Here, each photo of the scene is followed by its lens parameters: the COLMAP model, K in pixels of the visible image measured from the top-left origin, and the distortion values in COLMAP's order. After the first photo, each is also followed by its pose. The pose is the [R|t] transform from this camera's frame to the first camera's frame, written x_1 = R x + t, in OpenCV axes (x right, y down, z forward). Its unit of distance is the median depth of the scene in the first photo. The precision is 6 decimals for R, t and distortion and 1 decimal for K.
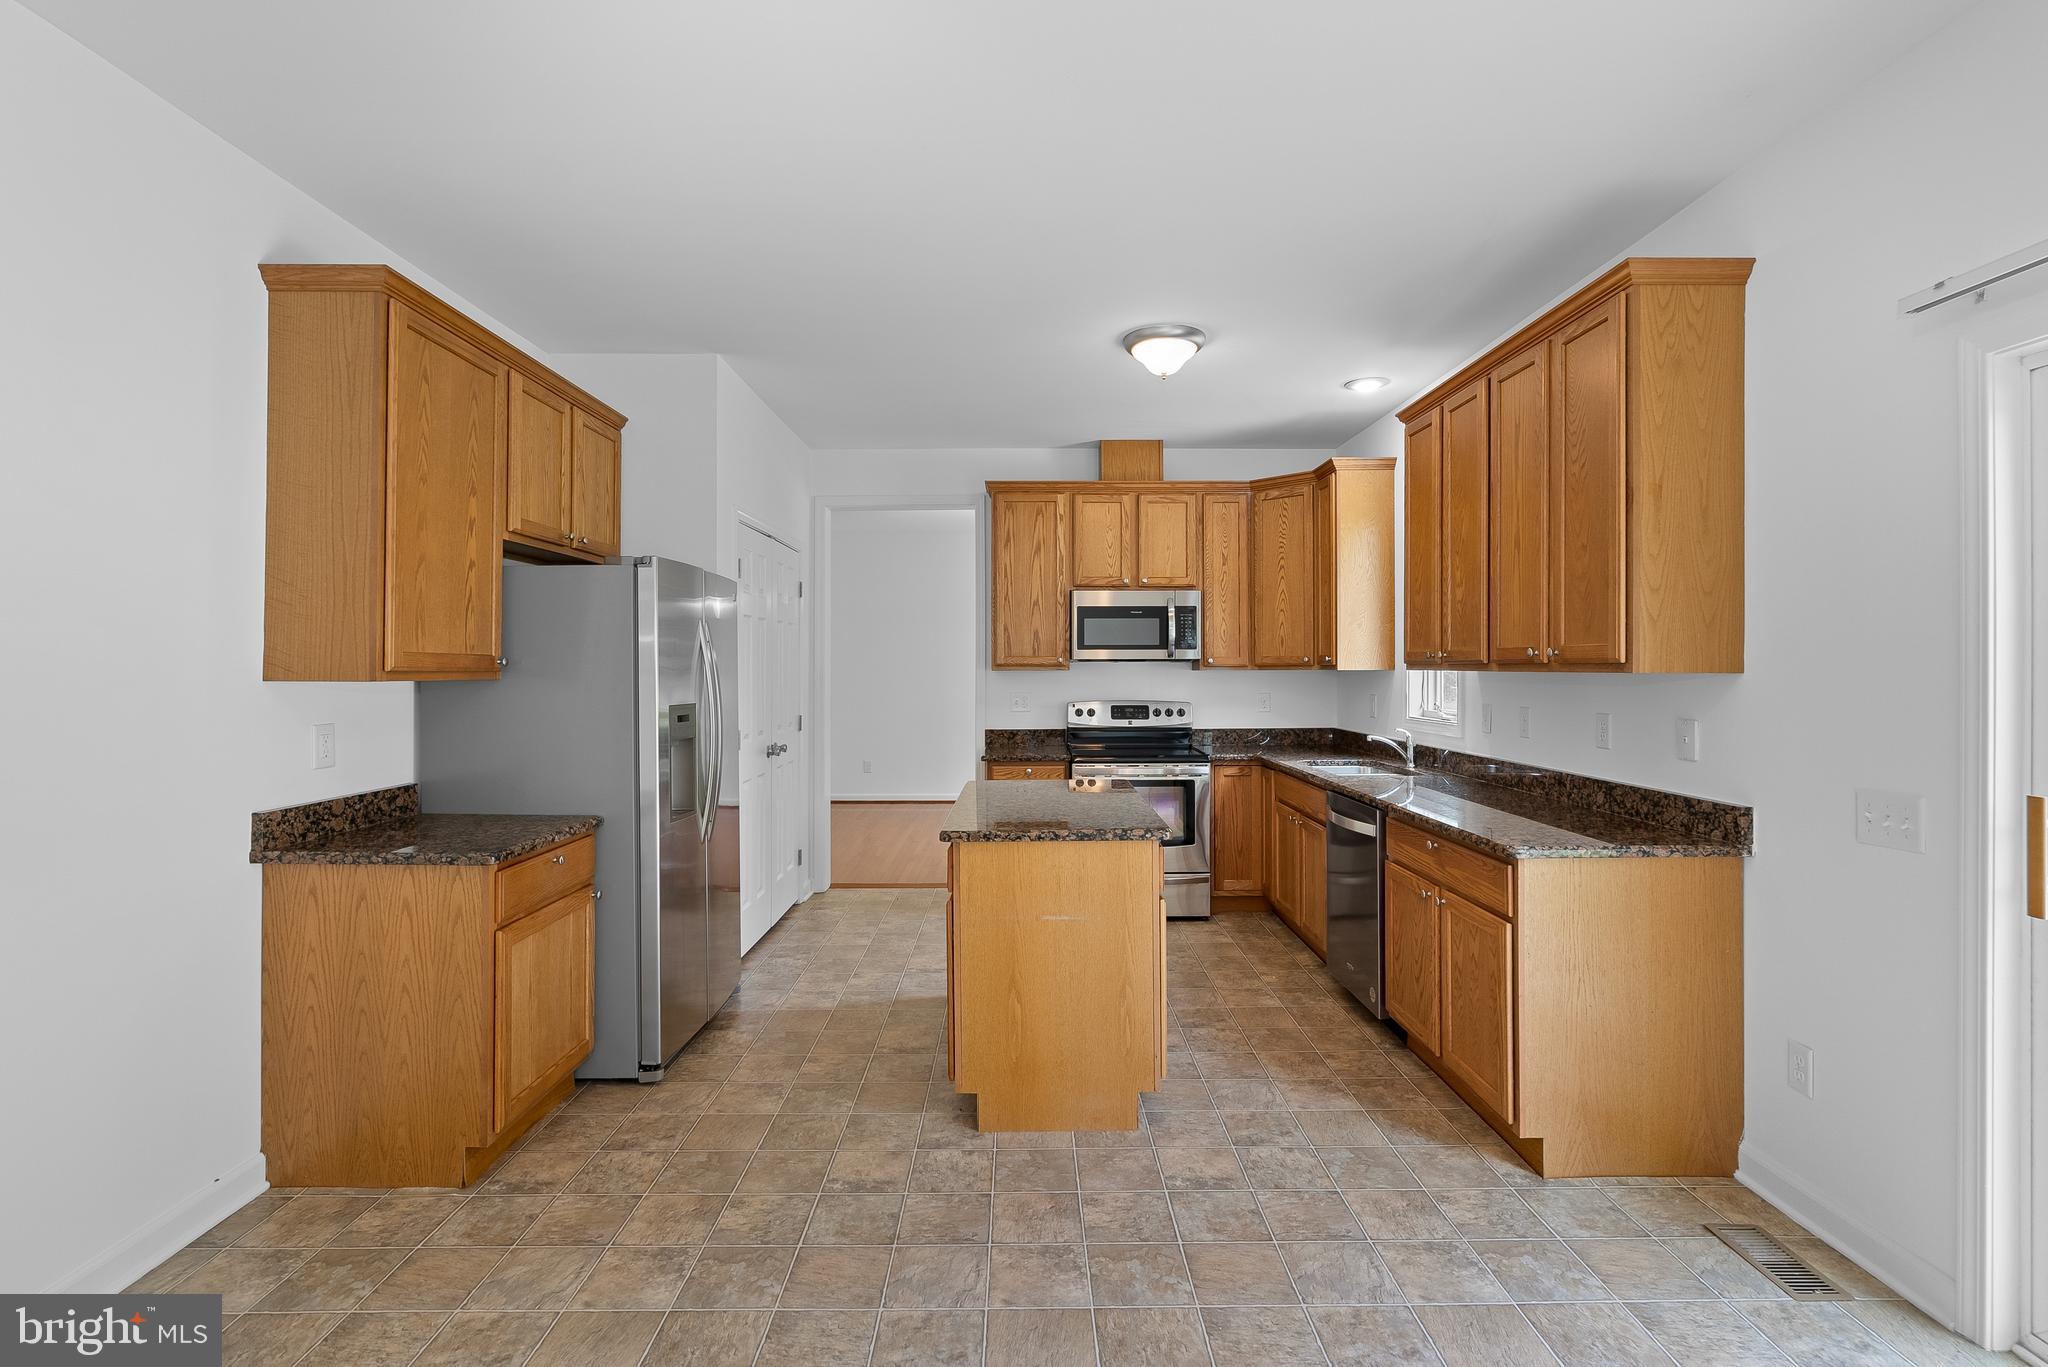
lens RADIAL K [[953.1, 0, 1025.9], [0, 953.1, 662.8], [0, 0, 1]] dist [-0.004416, 0.001052]
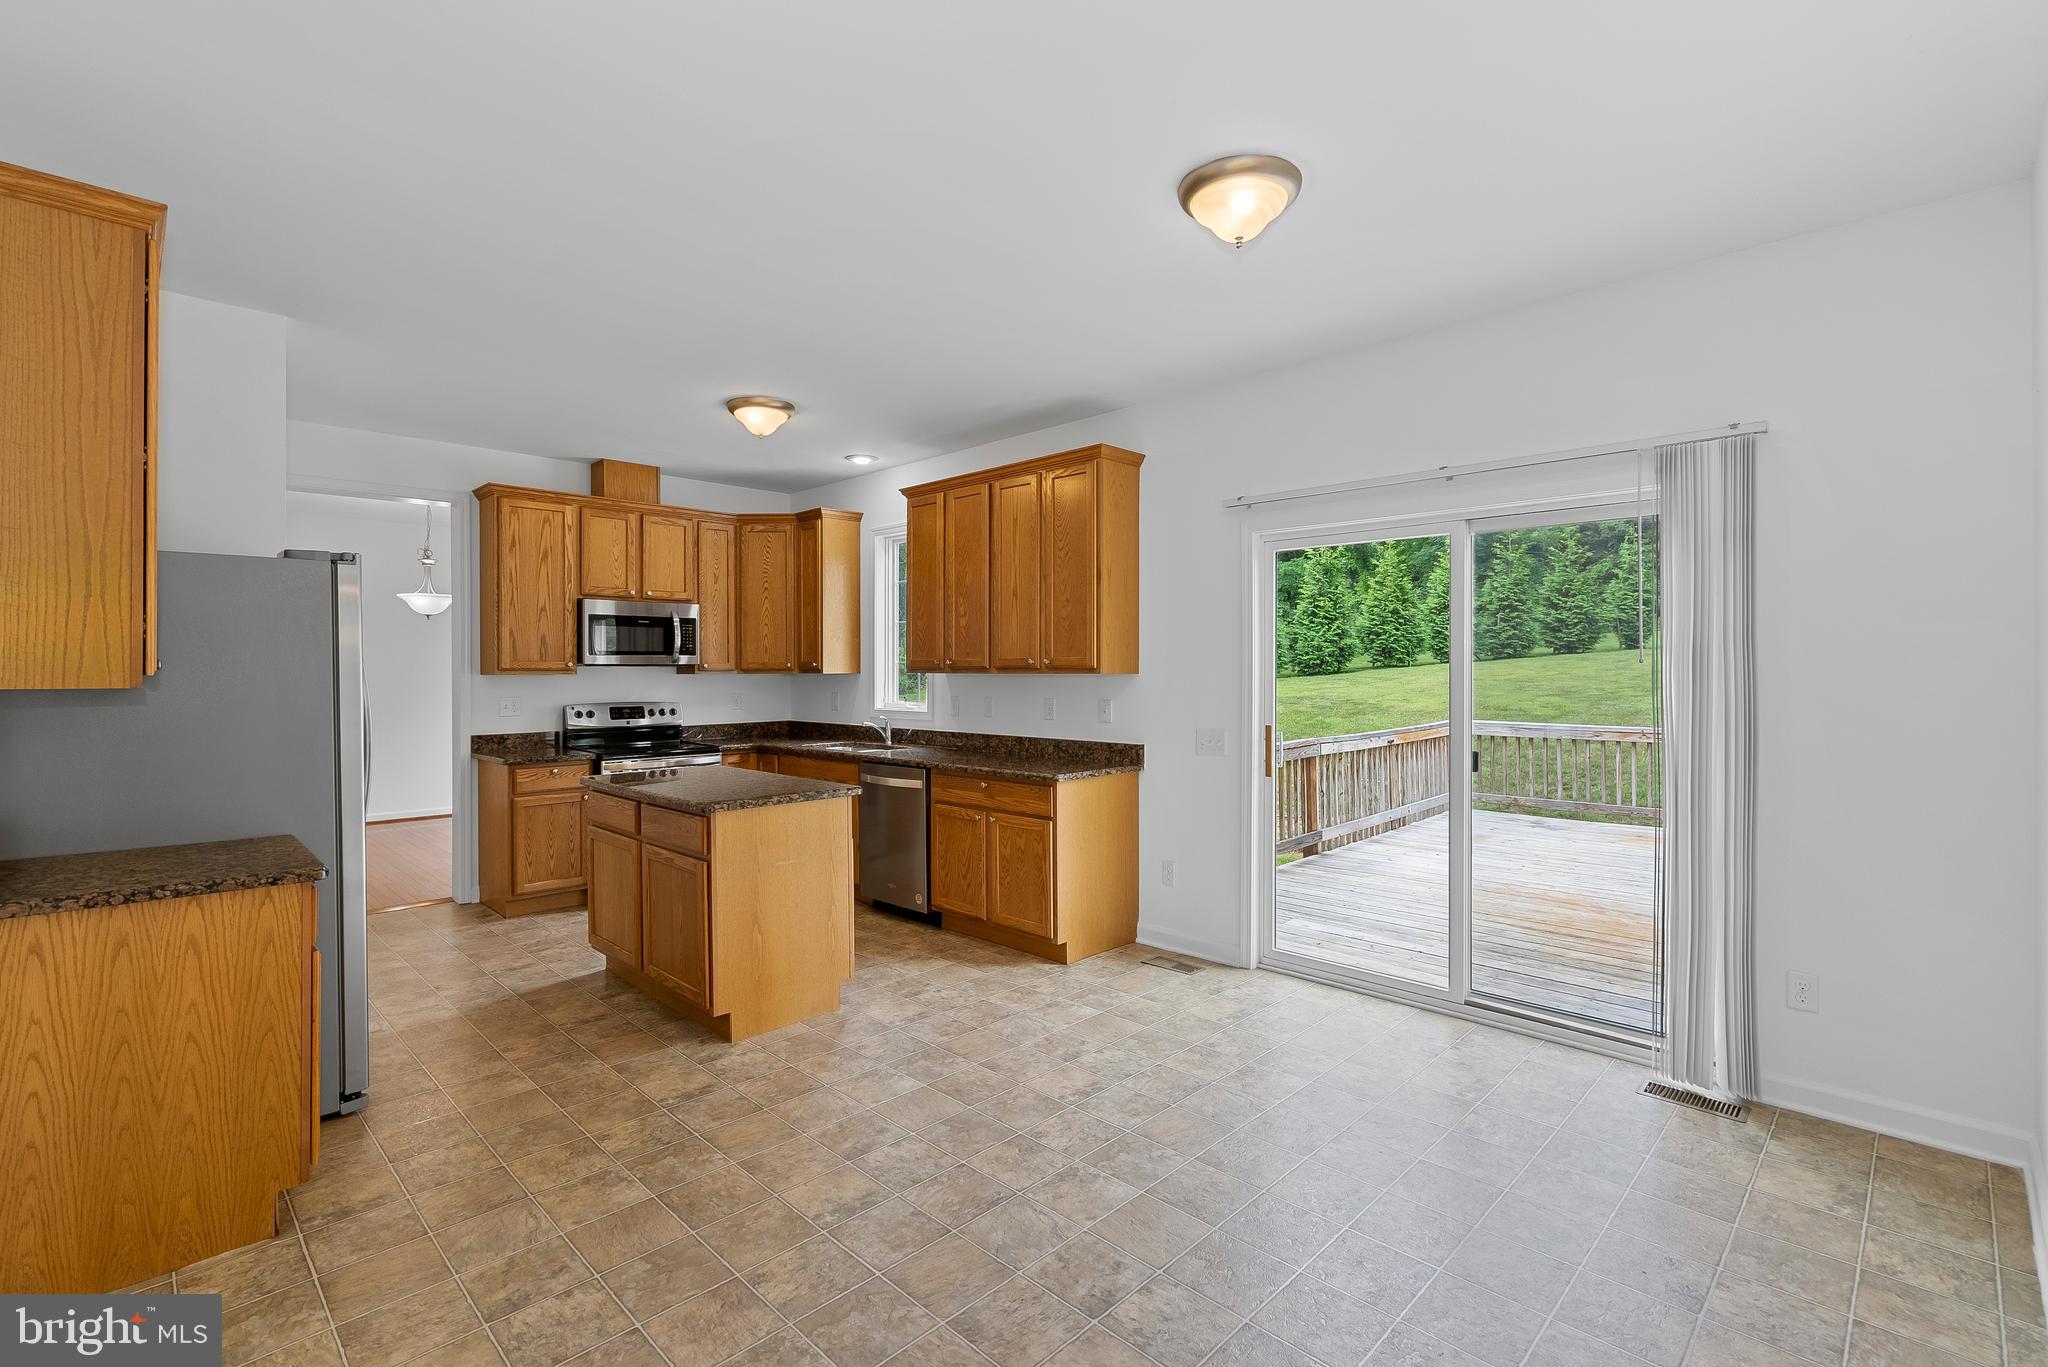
lens RADIAL K [[923.9, 0, 1015.5], [0, 923.9, 673.0], [0, 0, 1]] dist [-0.002222, 0.000842]
pose [[0.715526, -0.002399, 0.698582, -0.455908], [-0.001563, 0.999986, 0.005034, 0.000472], [-0.698584, -0.004694, 0.715512, -0.090120]]
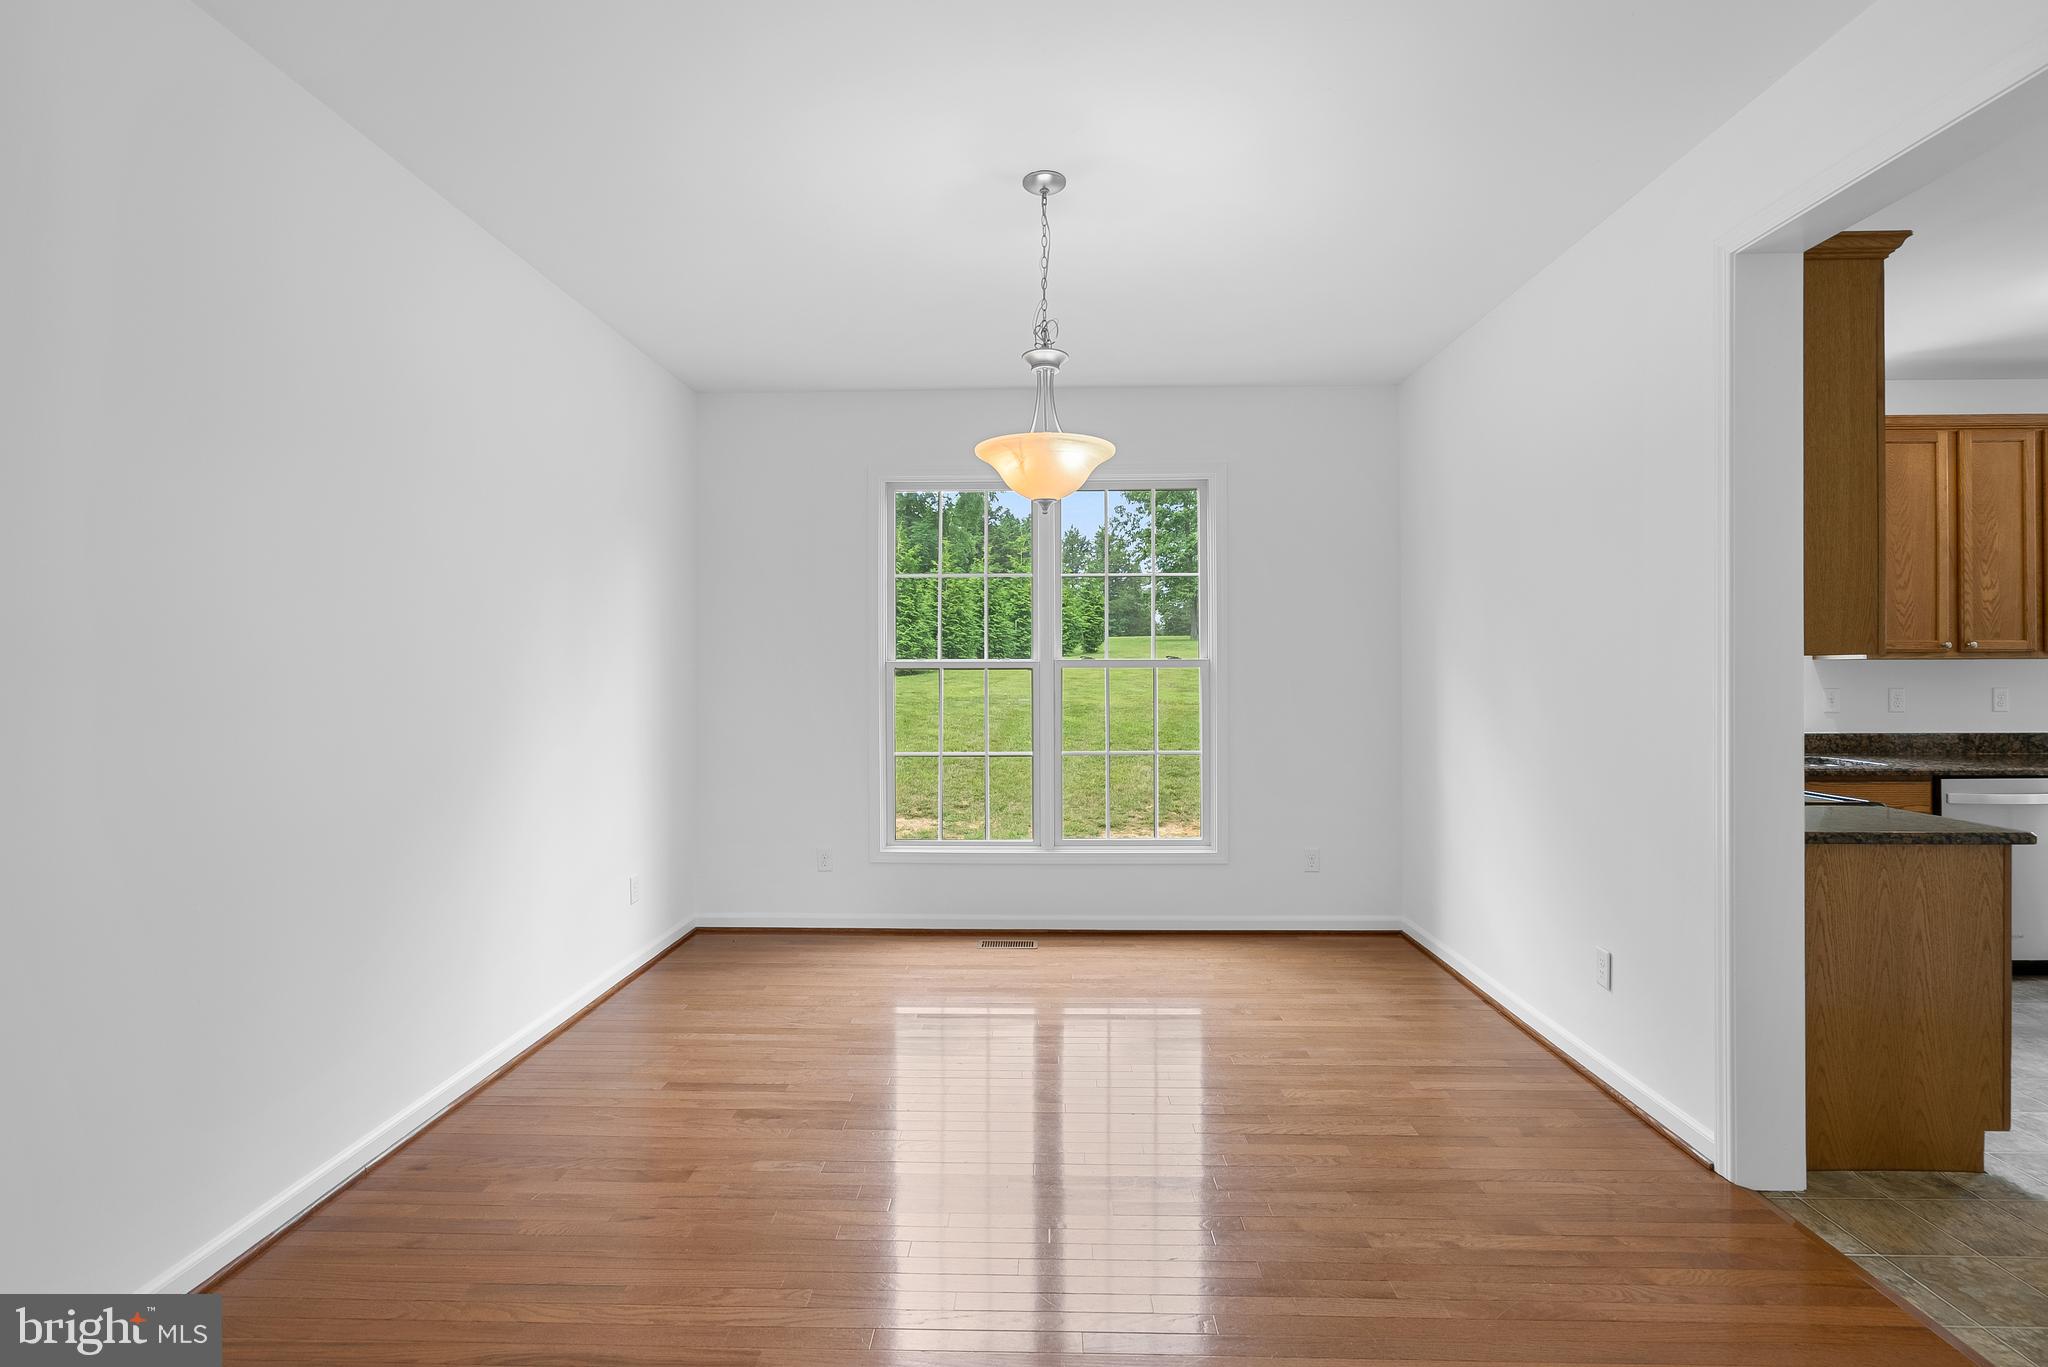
lens RADIAL K [[923.9, 0, 1015.5], [0, 923.9, 673.0], [0, 0, 1]] dist [-0.002222, 0.000842]
pose [[0.034420, -0.000666, 0.999407, -0.694673], [-0.001388, 0.999999, 0.000714, 0.025595], [-0.999406, -0.001412, 0.034419, 1.997476]]
